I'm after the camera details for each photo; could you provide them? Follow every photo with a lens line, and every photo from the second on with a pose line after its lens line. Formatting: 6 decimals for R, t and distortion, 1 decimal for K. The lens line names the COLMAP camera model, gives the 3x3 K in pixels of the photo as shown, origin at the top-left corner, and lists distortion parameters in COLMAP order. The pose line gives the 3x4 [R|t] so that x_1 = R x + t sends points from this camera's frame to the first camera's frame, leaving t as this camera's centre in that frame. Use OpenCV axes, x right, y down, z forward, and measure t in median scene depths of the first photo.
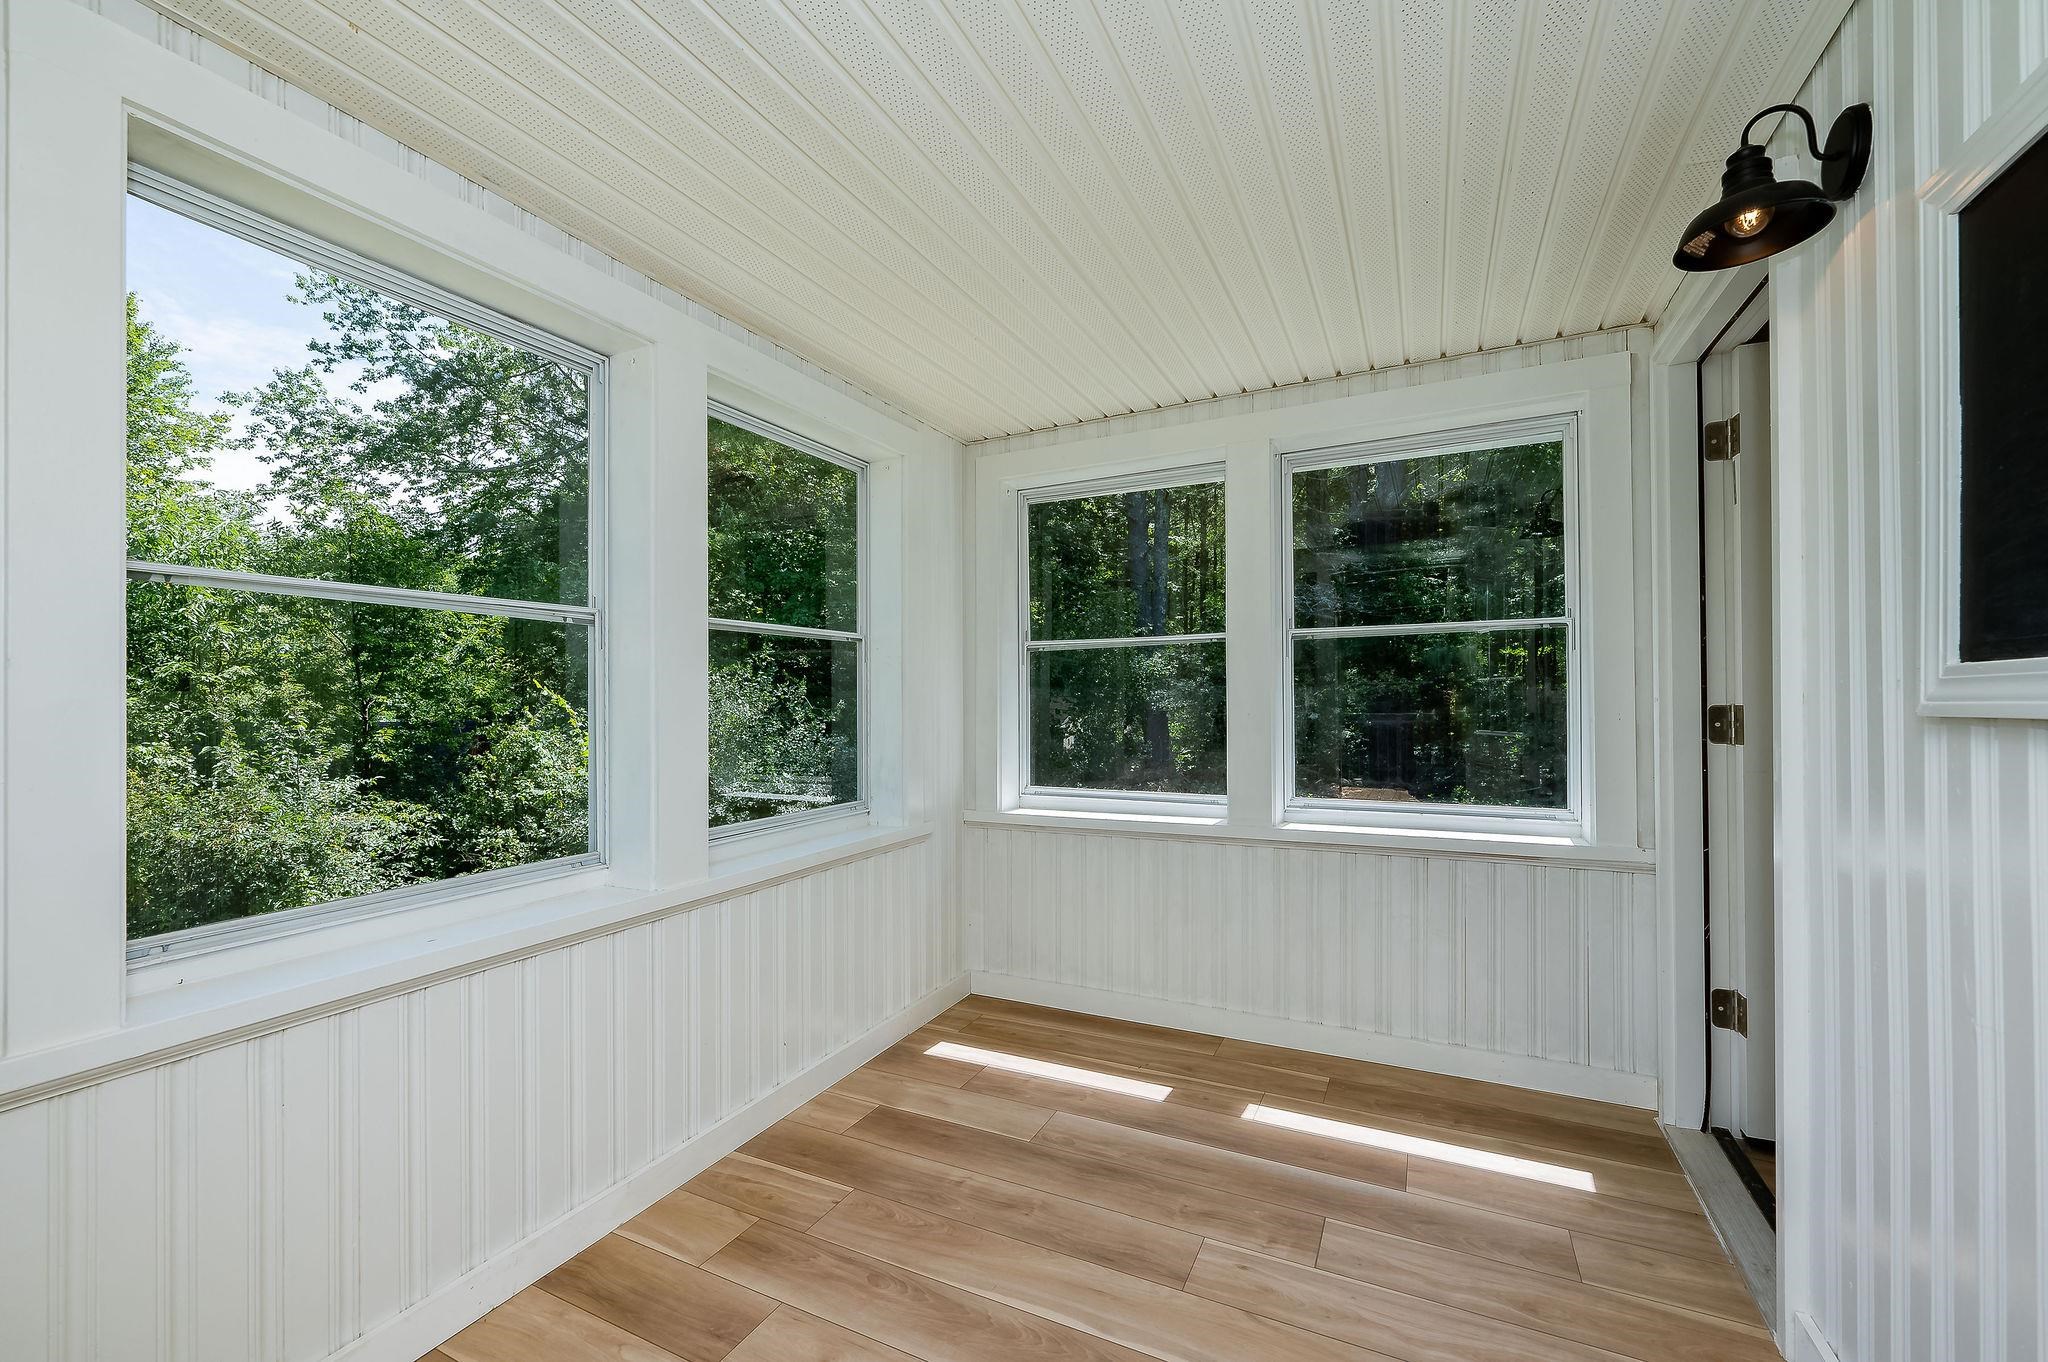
lens RADIAL K [[833.5, 0, 1023.3], [0, 833.5, 694.2], [0, 0, 1]] dist [-0.000981, -0.000080]
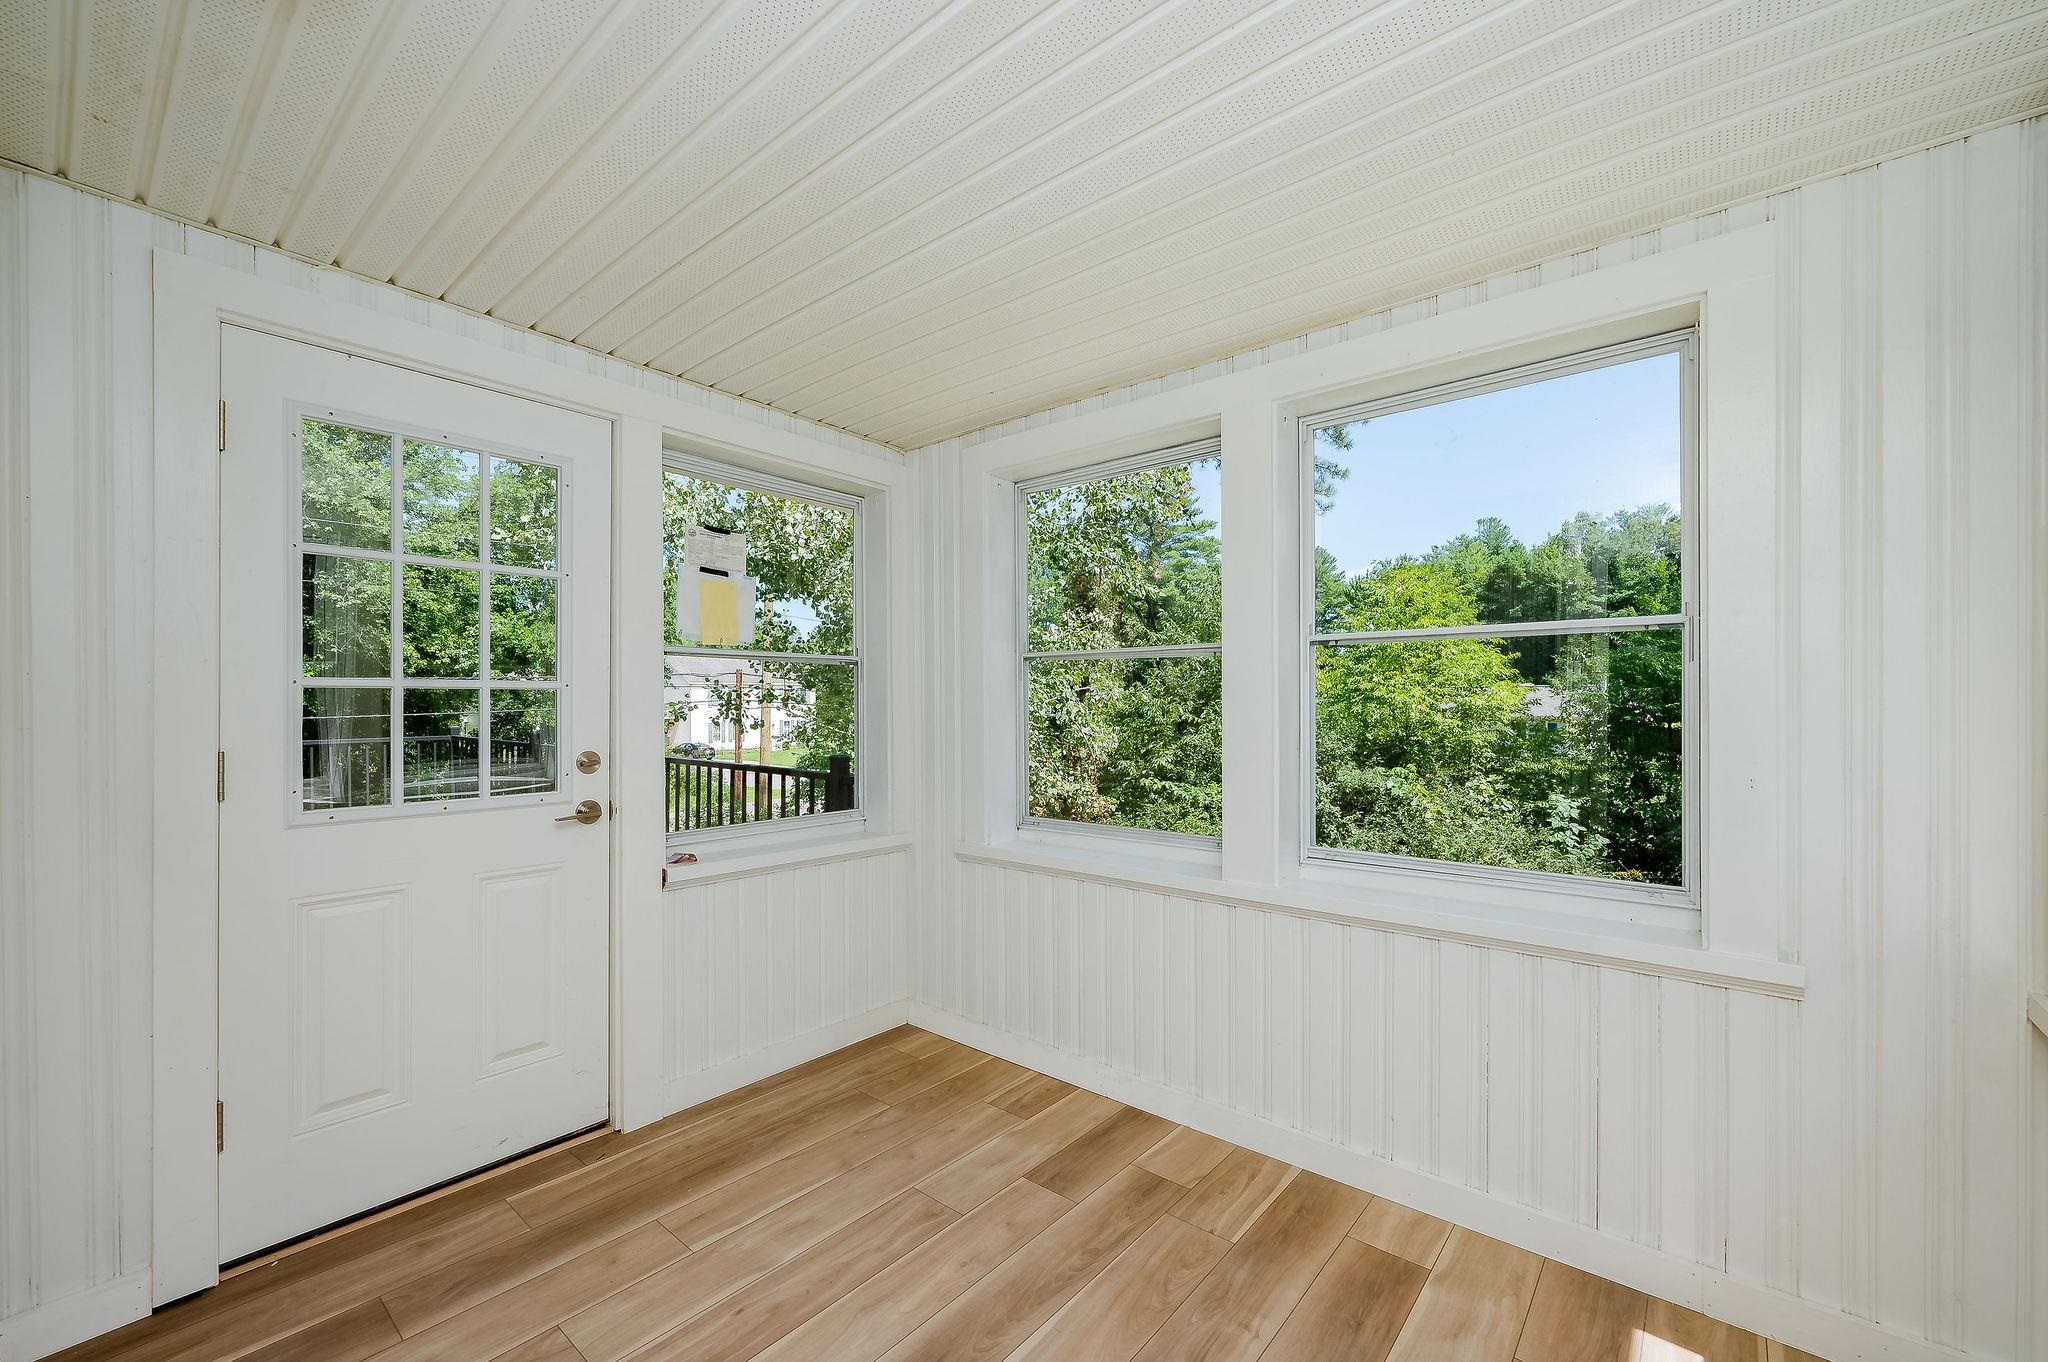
lens RADIAL K [[833.5, 0, 1023.3], [0, 833.5, 694.2], [0, 0, 1]] dist [-0.000981, -0.000080]
pose [[-0.246824, 0.008017, -0.969027, 0.822032], [0.012574, 0.999908, 0.005070, -0.037870], [0.968979, -0.010933, -0.246902, 1.083834]]
